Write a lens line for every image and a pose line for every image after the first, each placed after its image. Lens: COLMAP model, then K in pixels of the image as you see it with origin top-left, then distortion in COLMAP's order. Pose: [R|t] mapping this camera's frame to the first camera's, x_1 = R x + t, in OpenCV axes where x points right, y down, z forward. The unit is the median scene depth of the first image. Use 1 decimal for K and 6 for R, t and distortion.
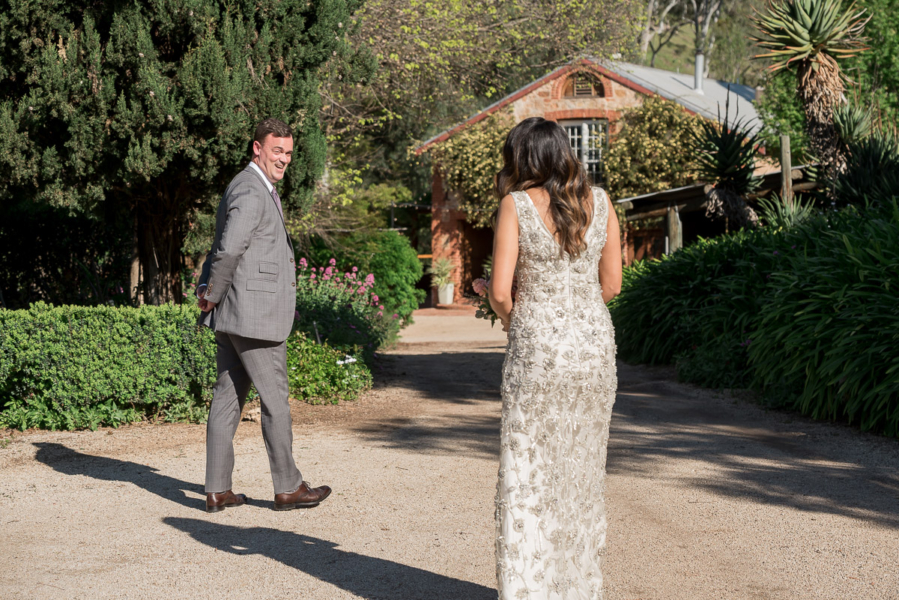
lens RADIAL K [[1869.3, 0, 449.5], [0, 1869.3, 300.0], [0, 0, 1]] dist [-0.334490, 0.216059]
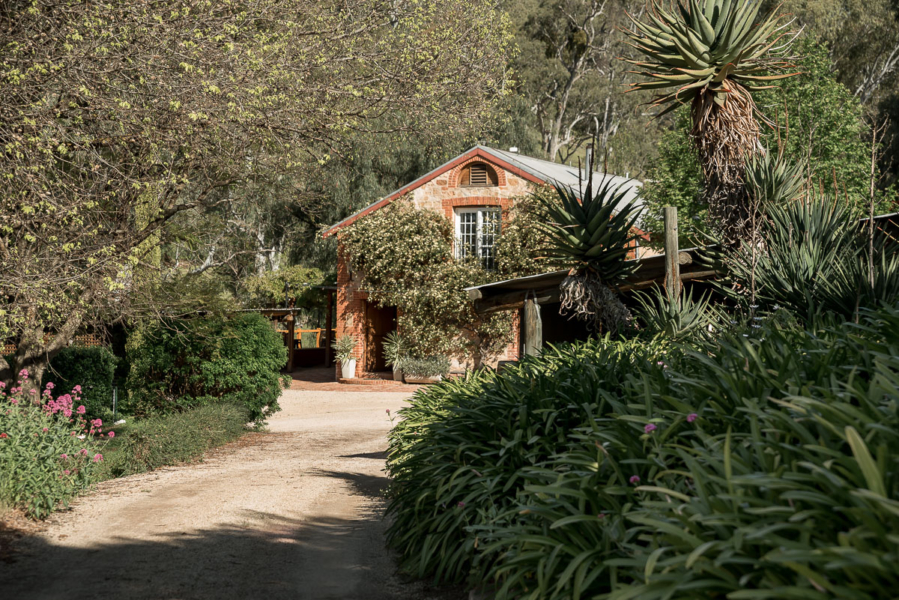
lens RADIAL K [[1468.4, 0, 449.5], [0, 1468.4, 300.0], [0, 0, 1]] dist [-0.001705, -0.040095]
pose [[0.999394, 0.013995, 0.031860, 0.030595], [-0.012739, 0.999147, -0.039280, -0.011100], [-0.032382, 0.038851, 0.998720, 0.170455]]
